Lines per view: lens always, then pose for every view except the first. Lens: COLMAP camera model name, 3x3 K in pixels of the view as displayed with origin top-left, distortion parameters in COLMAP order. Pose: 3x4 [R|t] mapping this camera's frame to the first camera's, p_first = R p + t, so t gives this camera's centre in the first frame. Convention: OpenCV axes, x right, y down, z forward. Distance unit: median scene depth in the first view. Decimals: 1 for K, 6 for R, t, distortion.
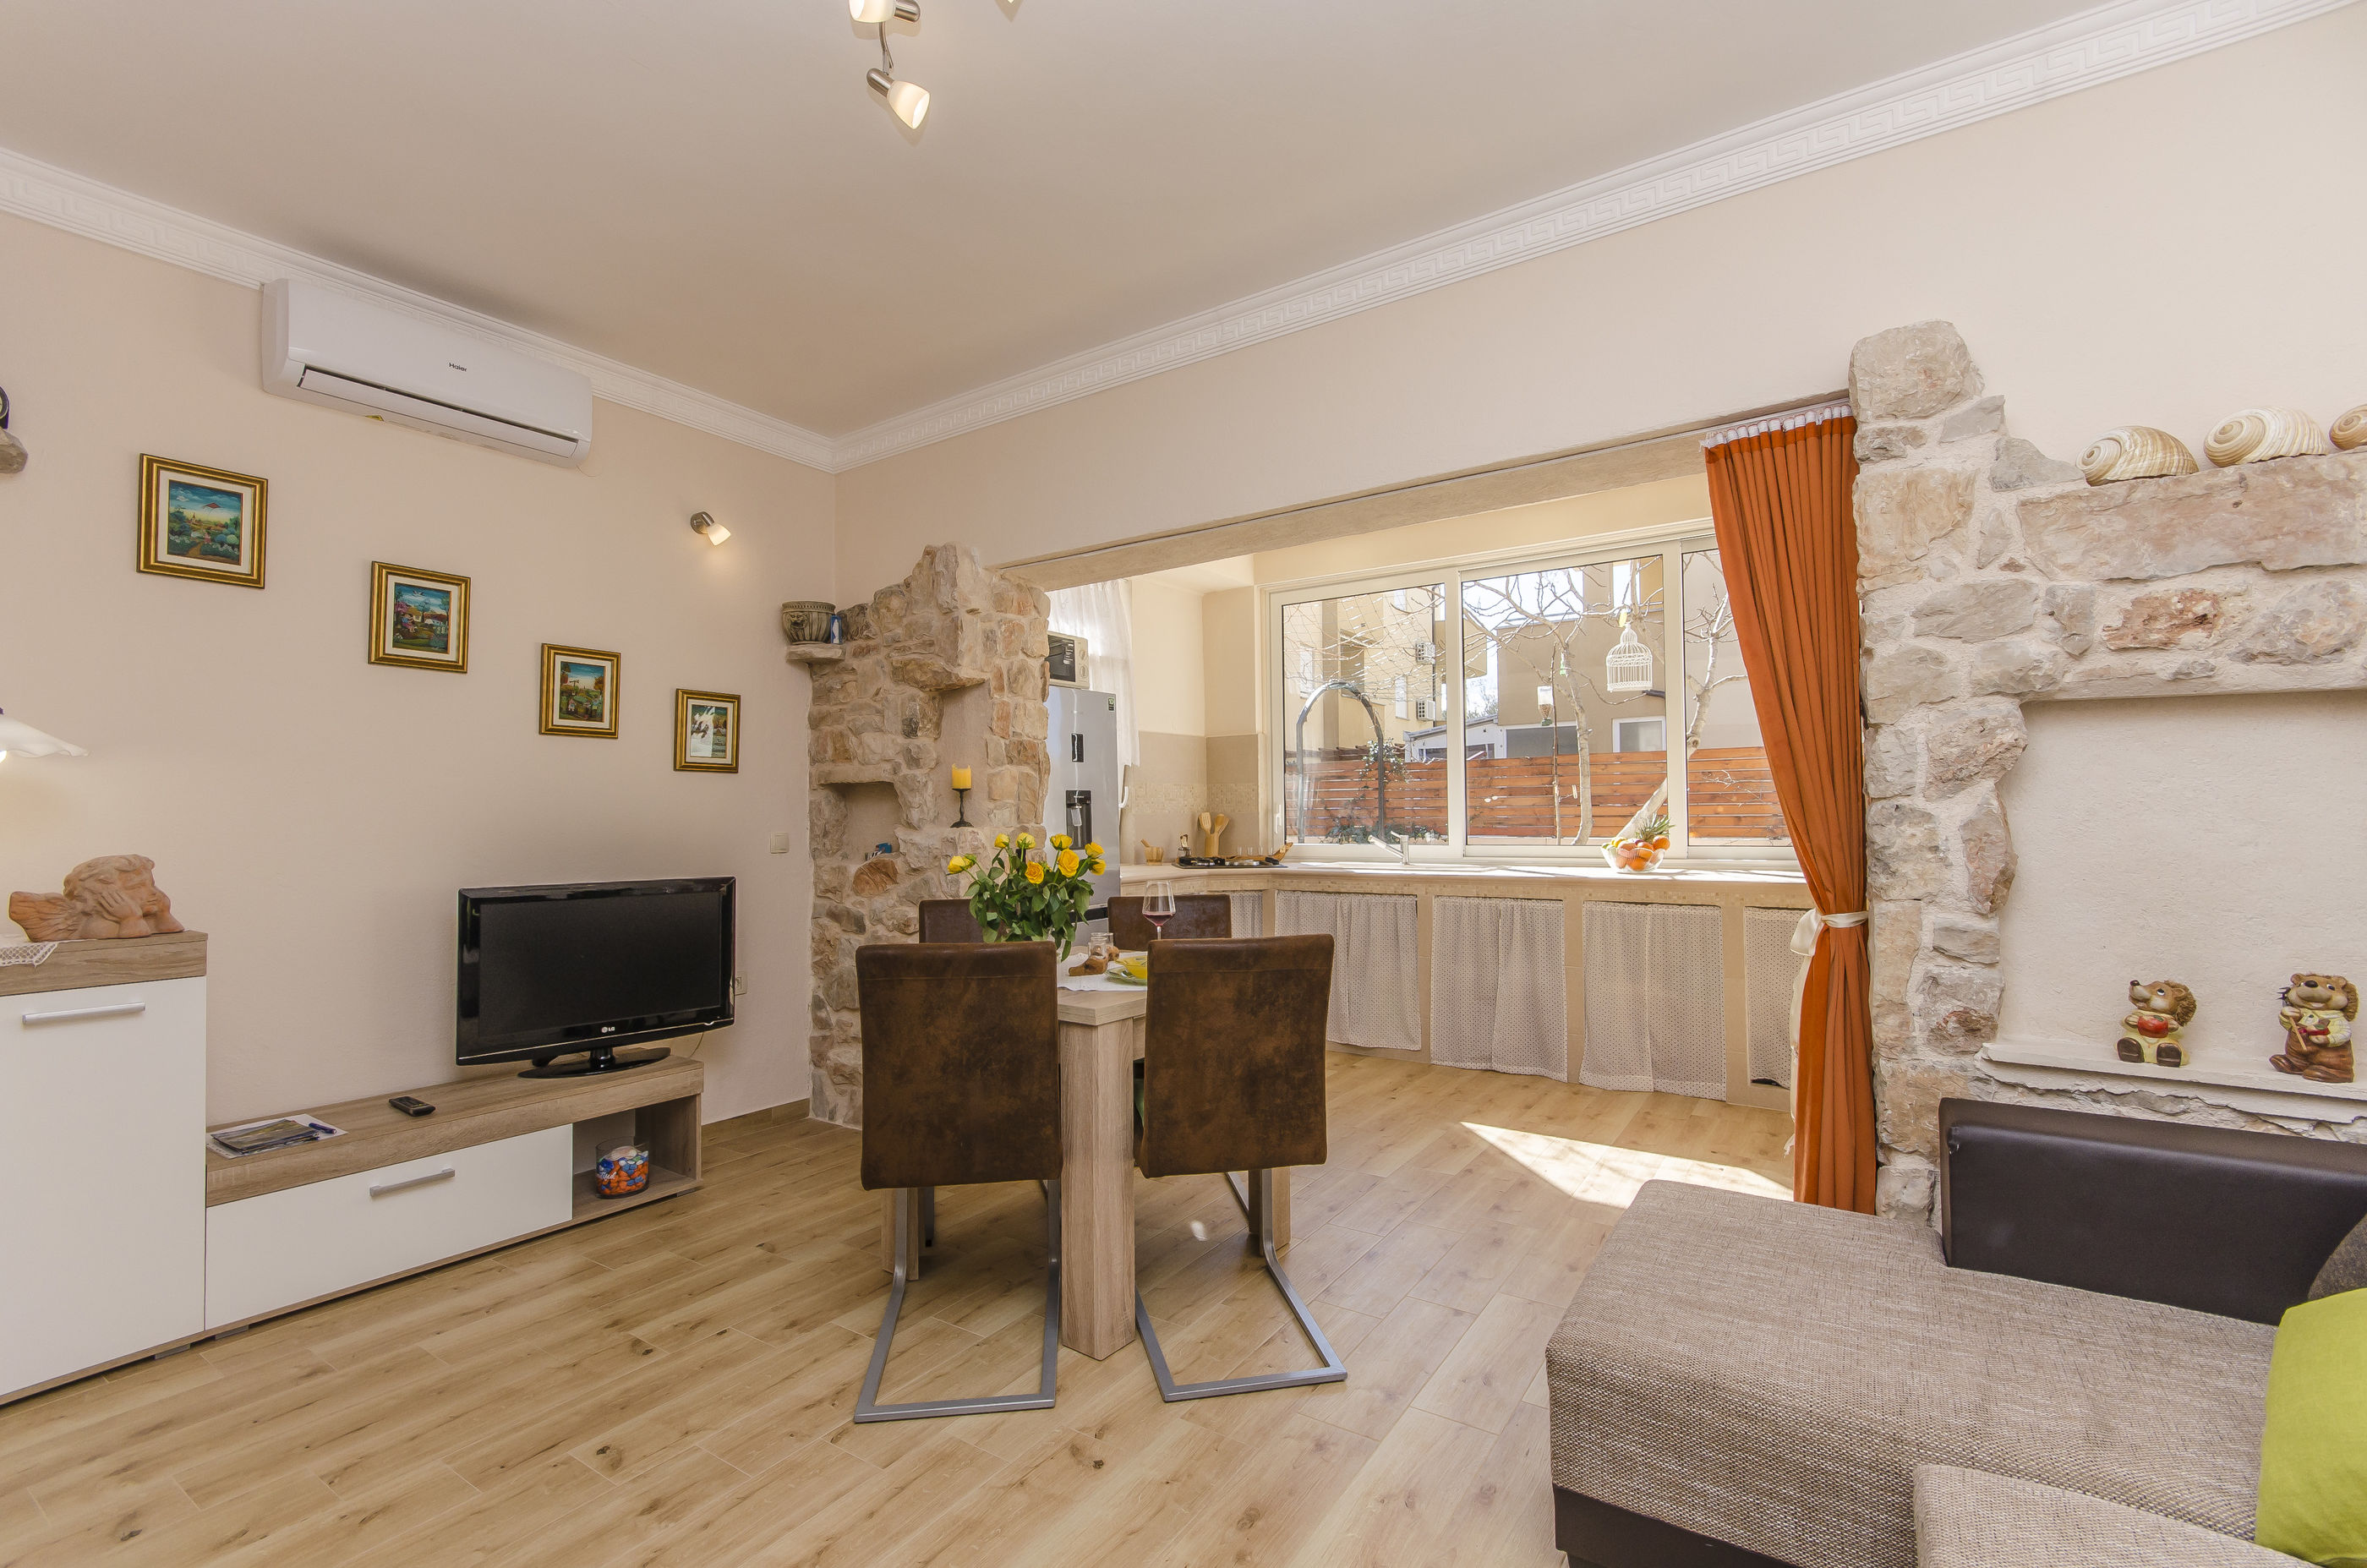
lens RADIAL K [[1035.3, 0, 1187.6], [0, 1035.3, 795.6], [0, 0, 1]] dist [0.004953, 0.000863]
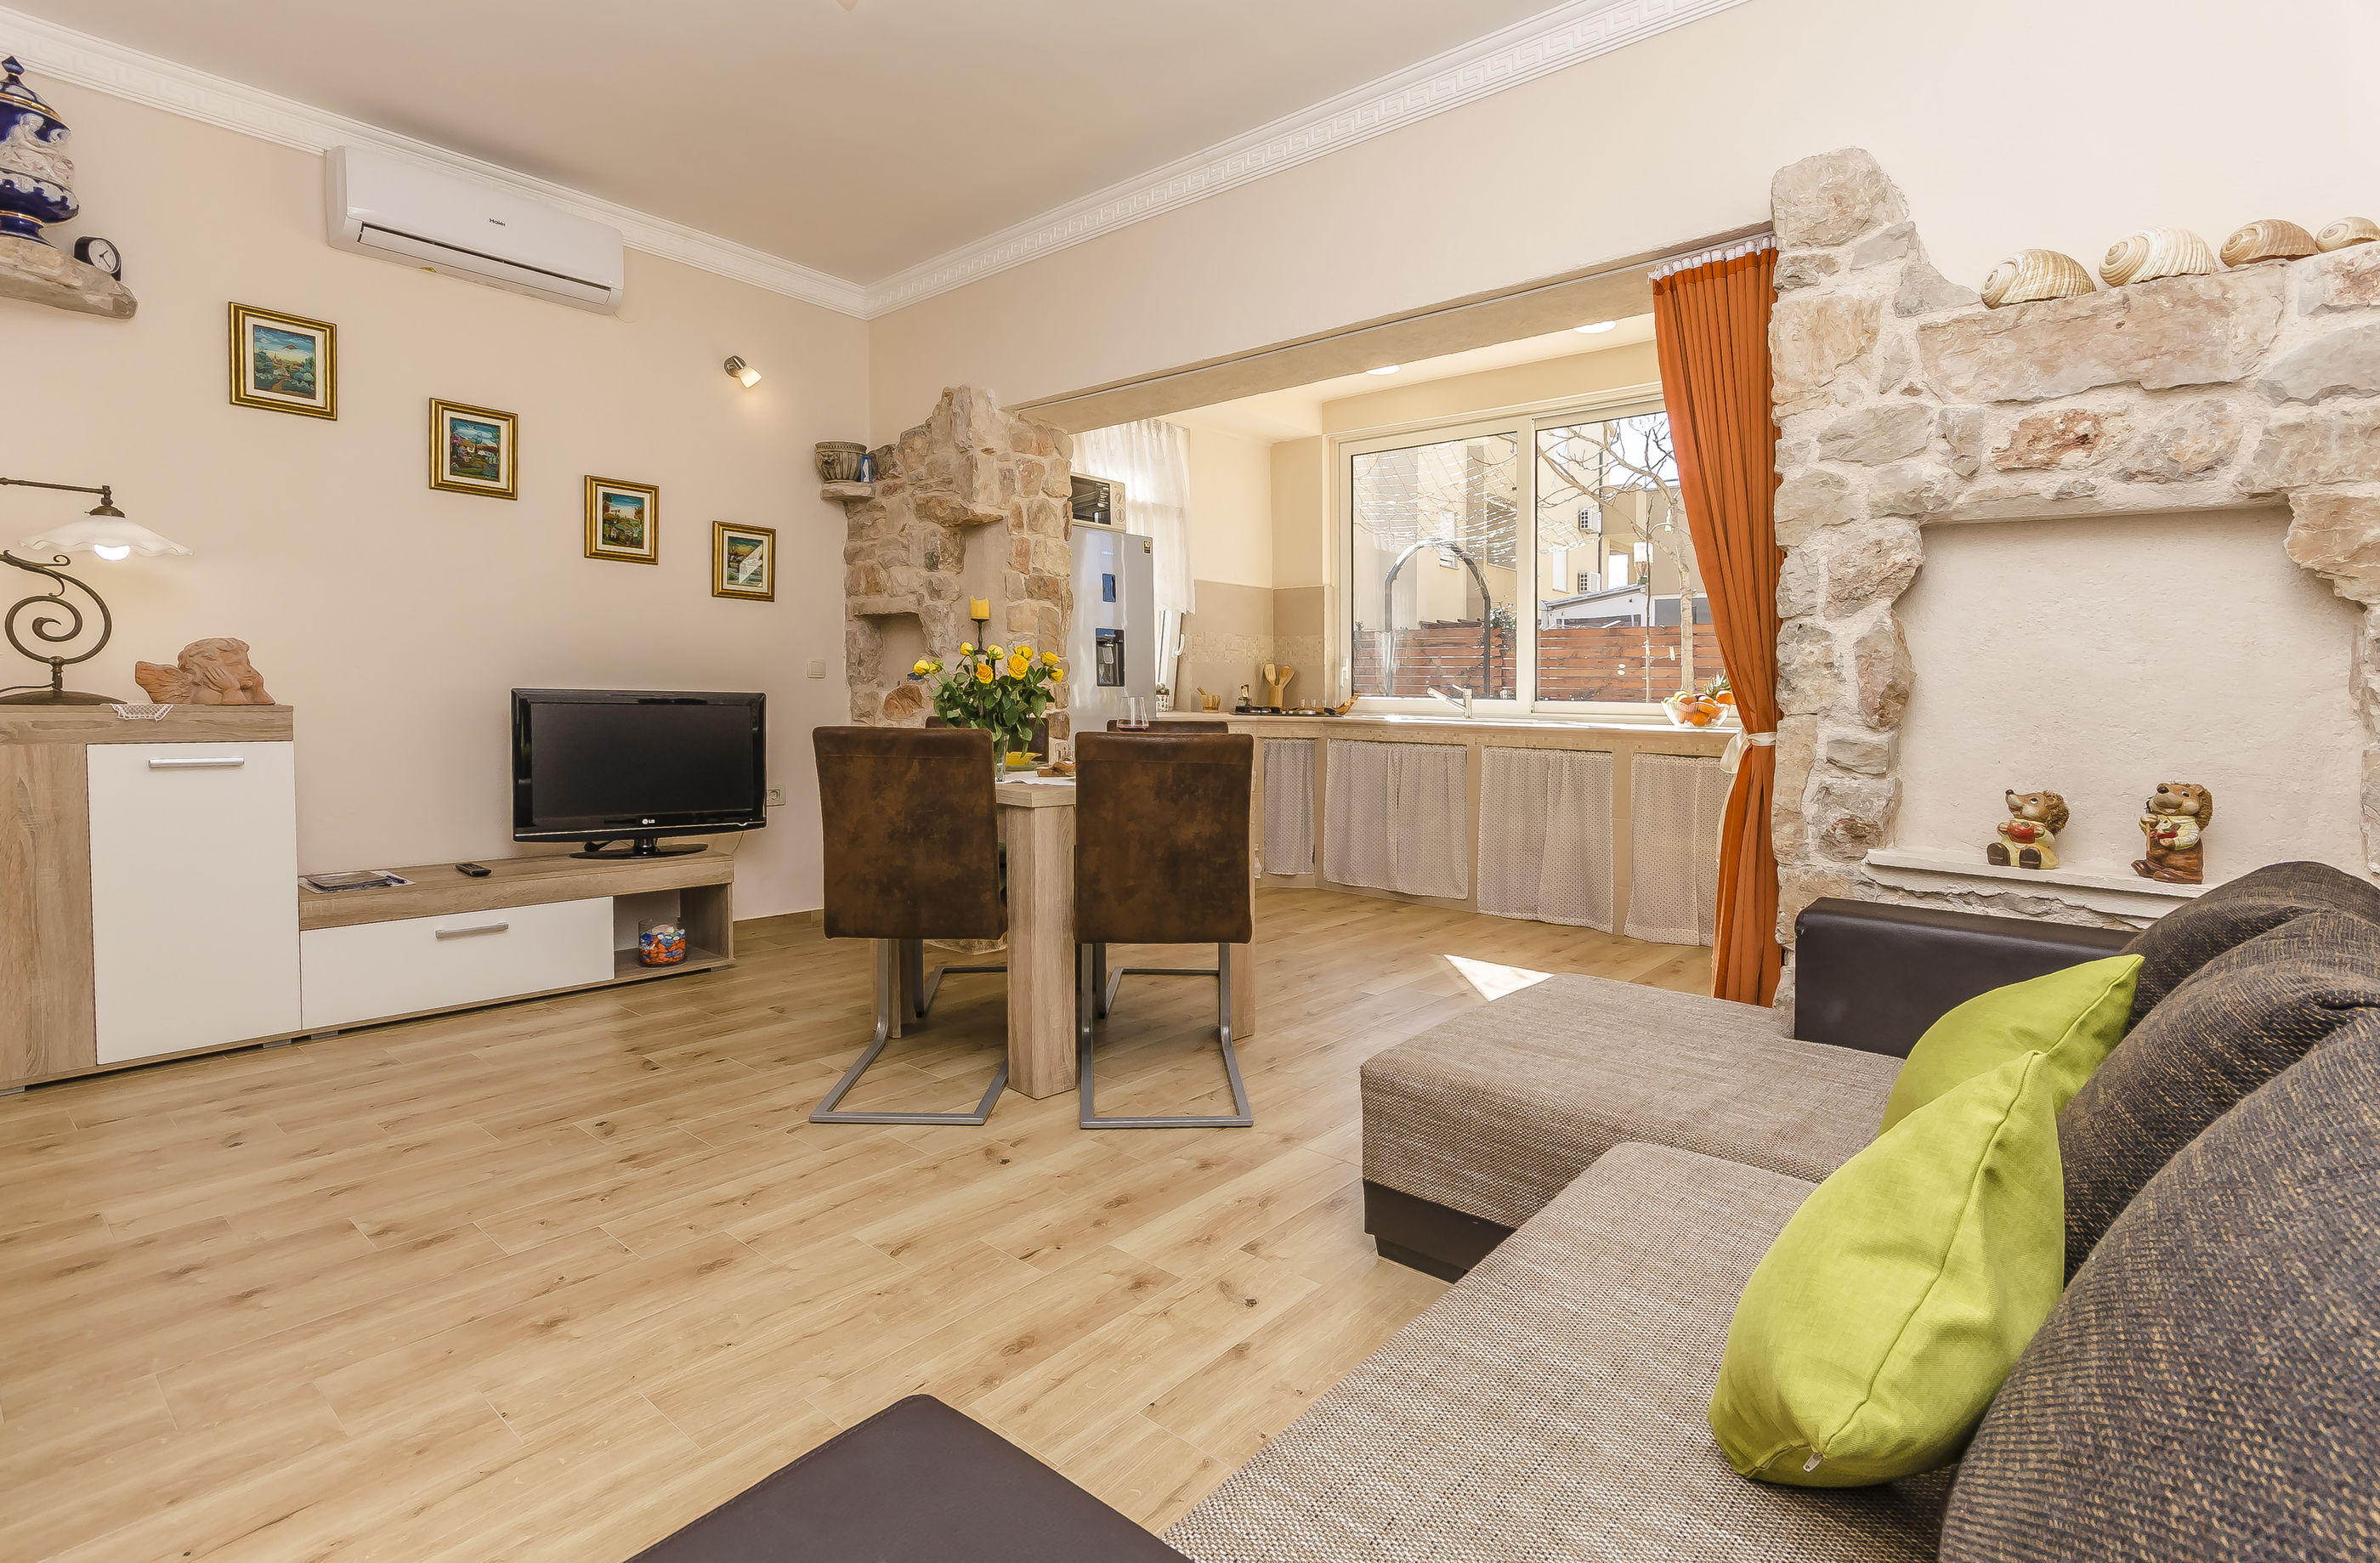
lens RADIAL K [[1048.0, 0, 1205.6], [0, 1048.0, 708.7], [0, 0, 1]] dist [0.025669, -0.005202]
pose [[0.997412, 0.016520, -0.069979, 0.122975], [-0.012955, 0.998610, 0.051098, 0.036515], [0.070726, -0.050059, 0.996239, -0.085041]]
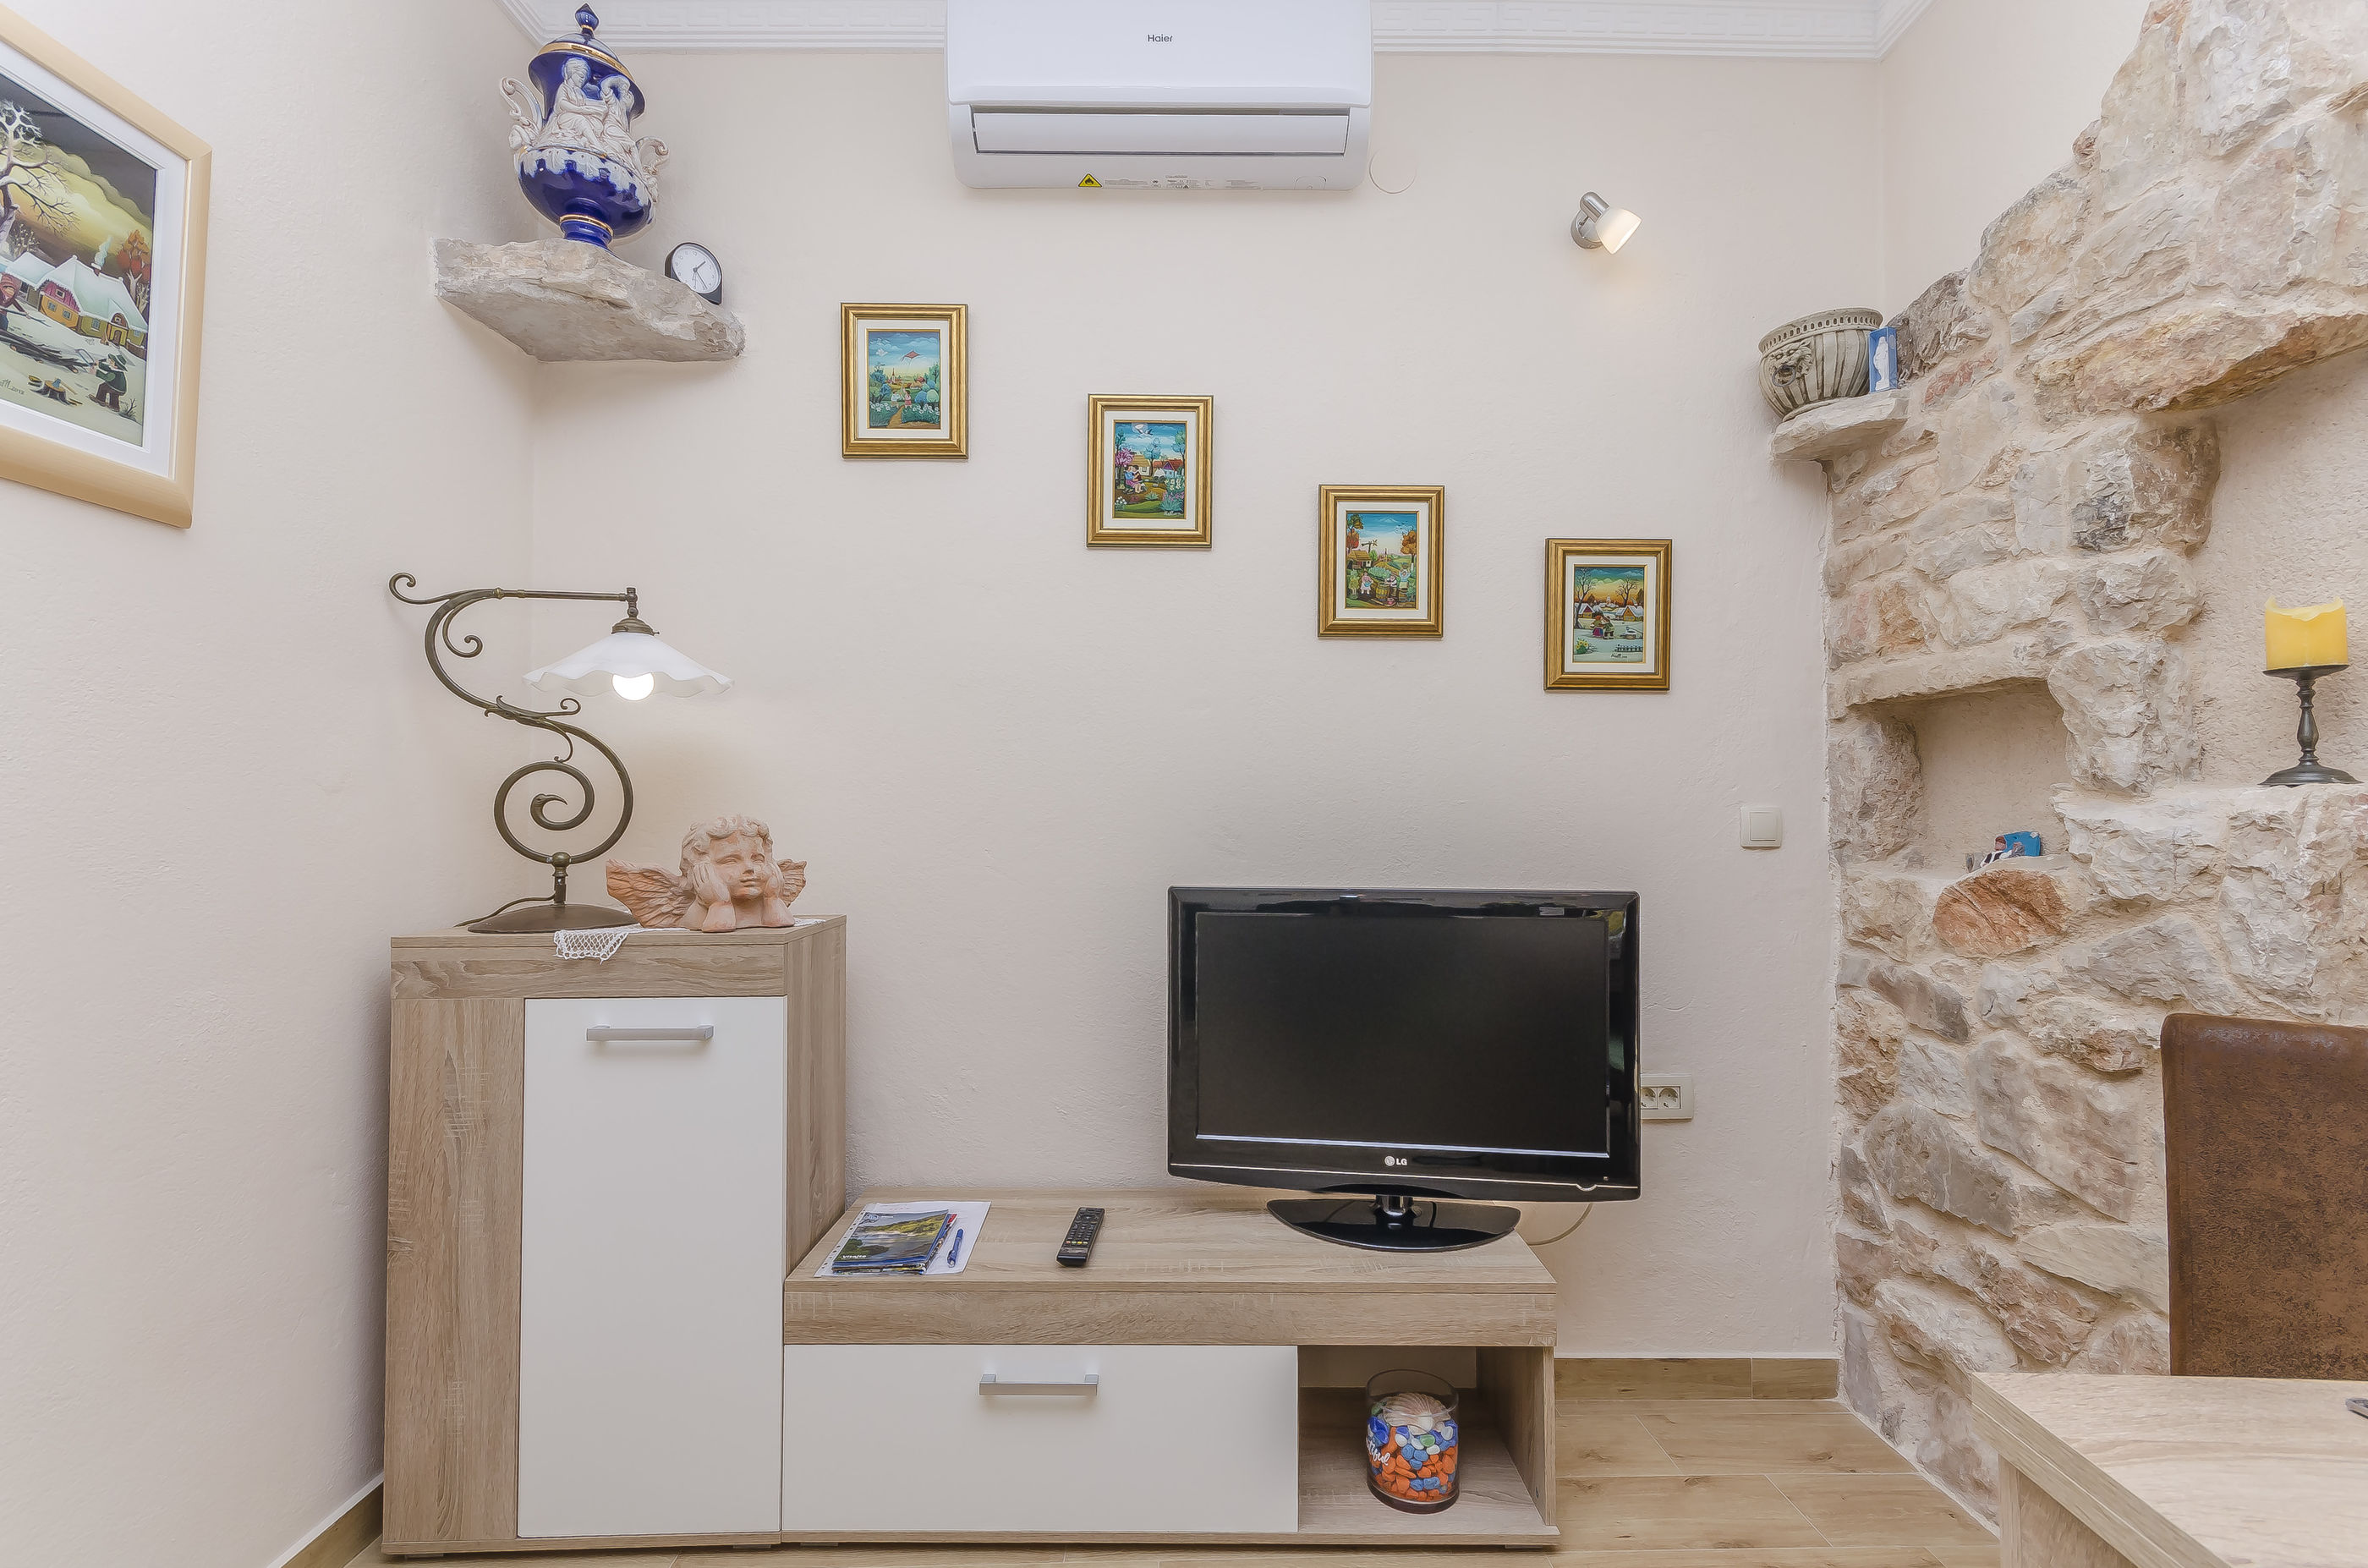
lens RADIAL K [[1057.7, 0, 1181.0], [0, 1057.7, 795.0], [0, 0, 1]] dist [0.008871, 0.000053]
pose [[0.578741, -0.009424, -0.815457, -0.199021], [0.011158, 0.999931, -0.003637, 0.041066], [0.815435, -0.006994, 0.578806, 0.684039]]
